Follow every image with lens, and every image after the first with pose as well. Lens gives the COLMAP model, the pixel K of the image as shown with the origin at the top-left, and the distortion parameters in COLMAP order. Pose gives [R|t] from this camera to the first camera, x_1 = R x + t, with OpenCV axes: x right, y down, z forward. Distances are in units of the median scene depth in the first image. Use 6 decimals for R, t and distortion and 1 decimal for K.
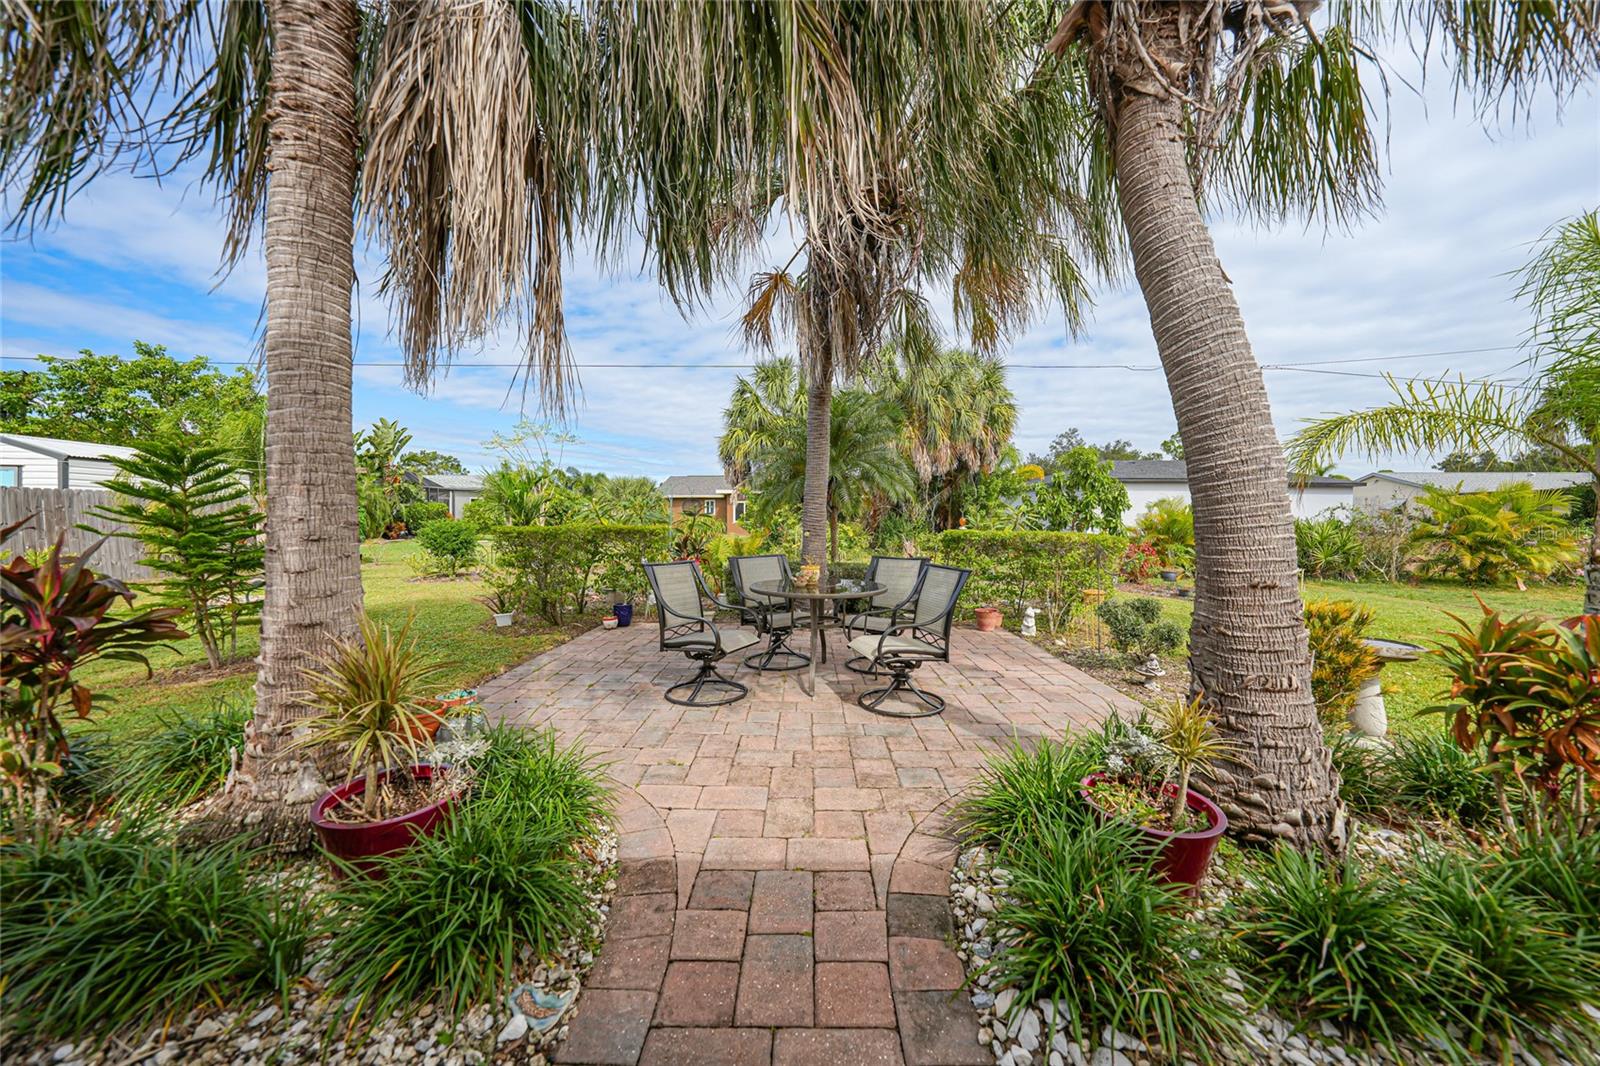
lens RADIAL K [[555.2, 0, 790.4], [0, 555.2, 526.4], [0, 0, 1]] dist [-0.029517, 0.007213]
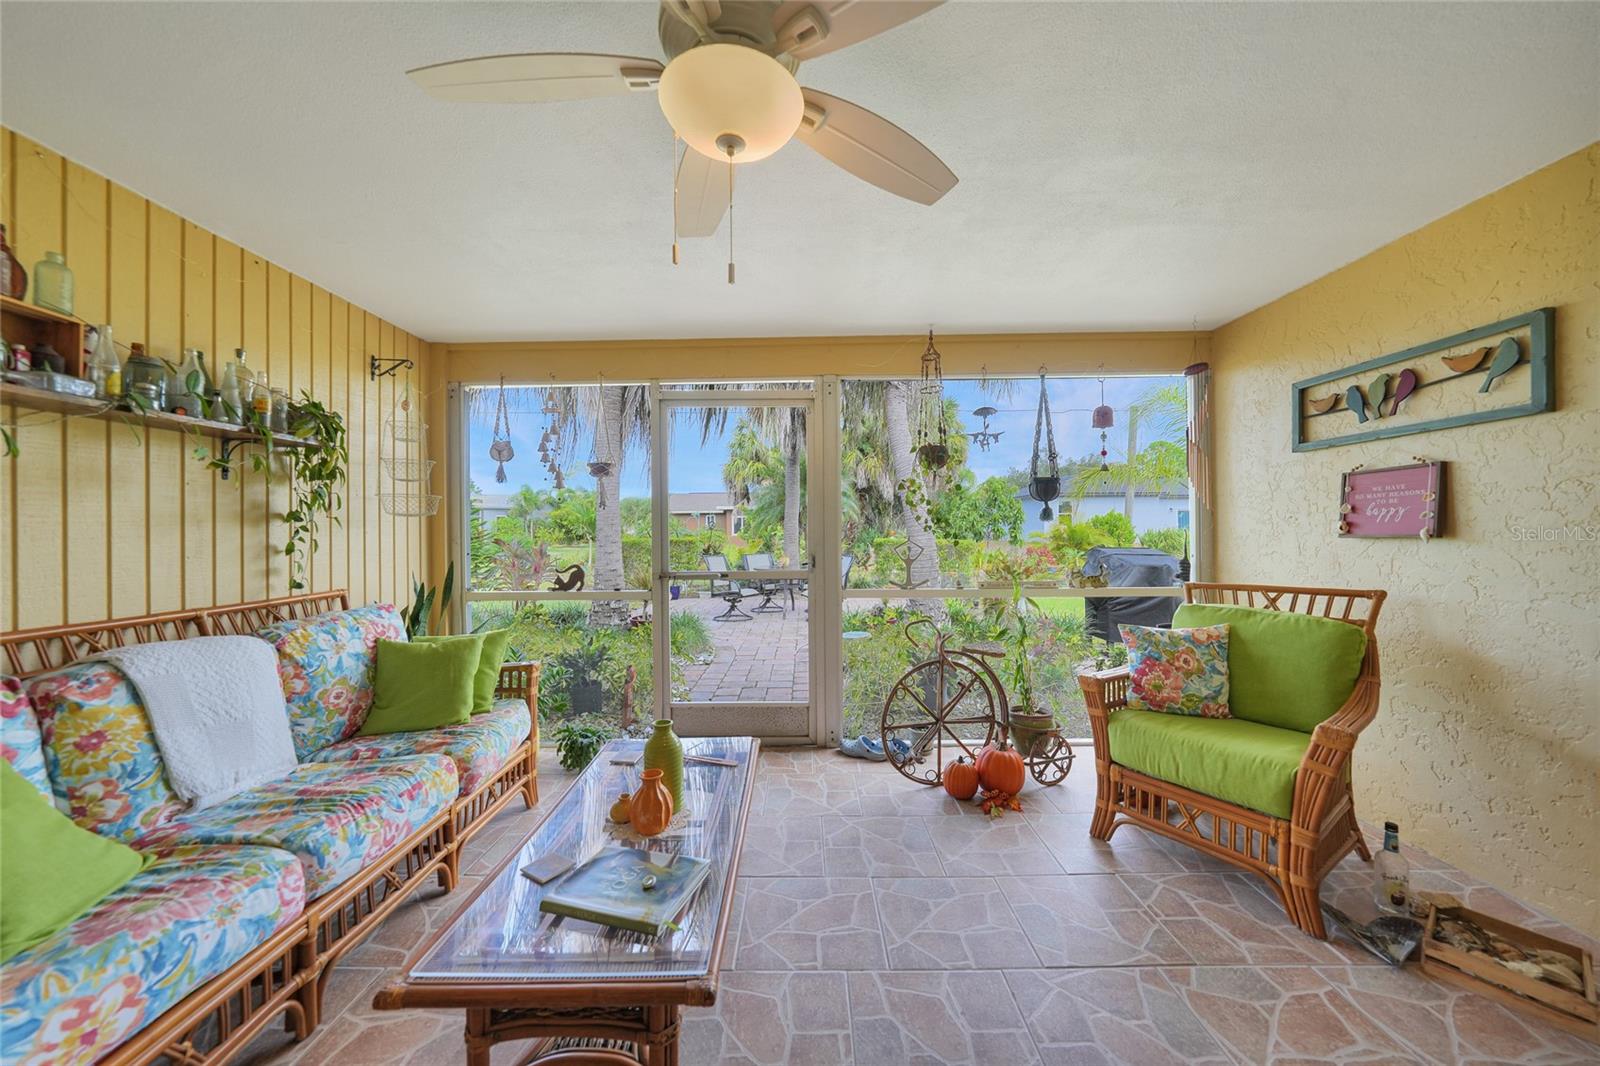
lens RADIAL K [[555.2, 0, 790.4], [0, 555.2, 526.4], [0, 0, 1]] dist [-0.029517, 0.007213]
pose [[0.999926, -0.009744, 0.007332, 0.009851], [0.009897, 0.999726, -0.021202, 0.001273], [-0.007123, 0.021273, 0.999748, -0.214812]]
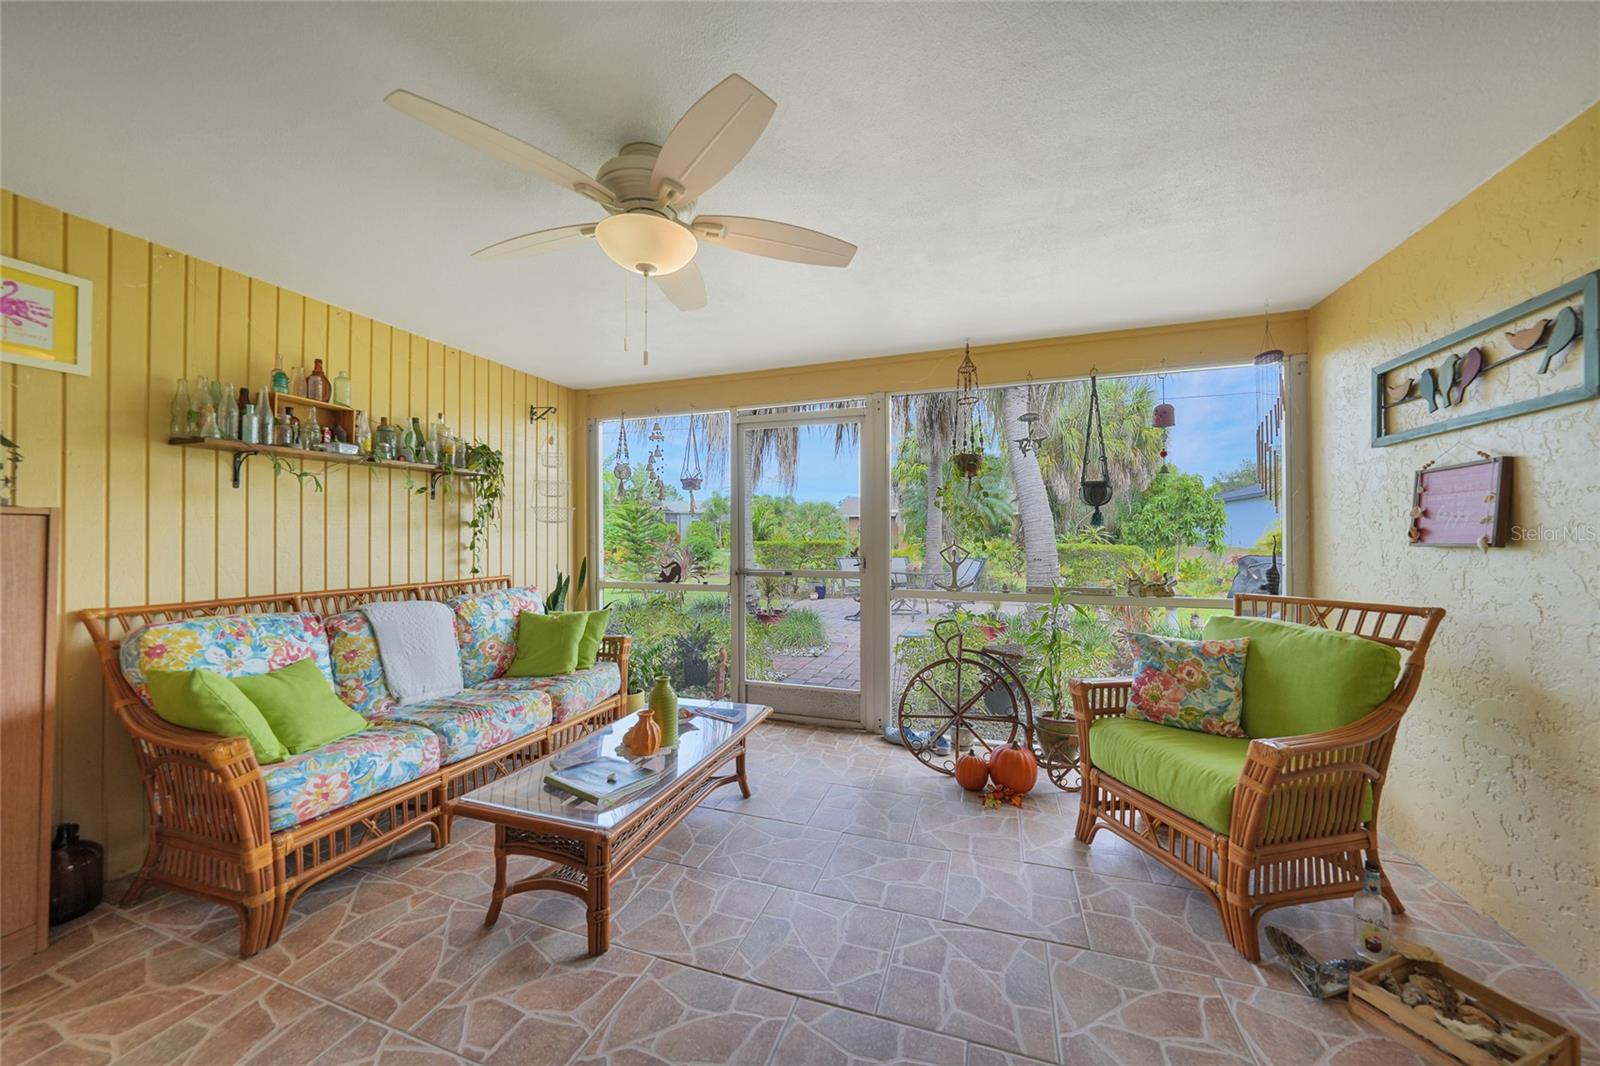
lens RADIAL K [[555.2, 0, 790.4], [0, 555.2, 526.4], [0, 0, 1]] dist [-0.029517, 0.007213]
pose [[0.950622, -0.009613, -0.310203, 0.048970], [0.000771, 0.999590, -0.028614, 0.001490], [0.310351, 0.026962, 0.950240, -0.229211]]
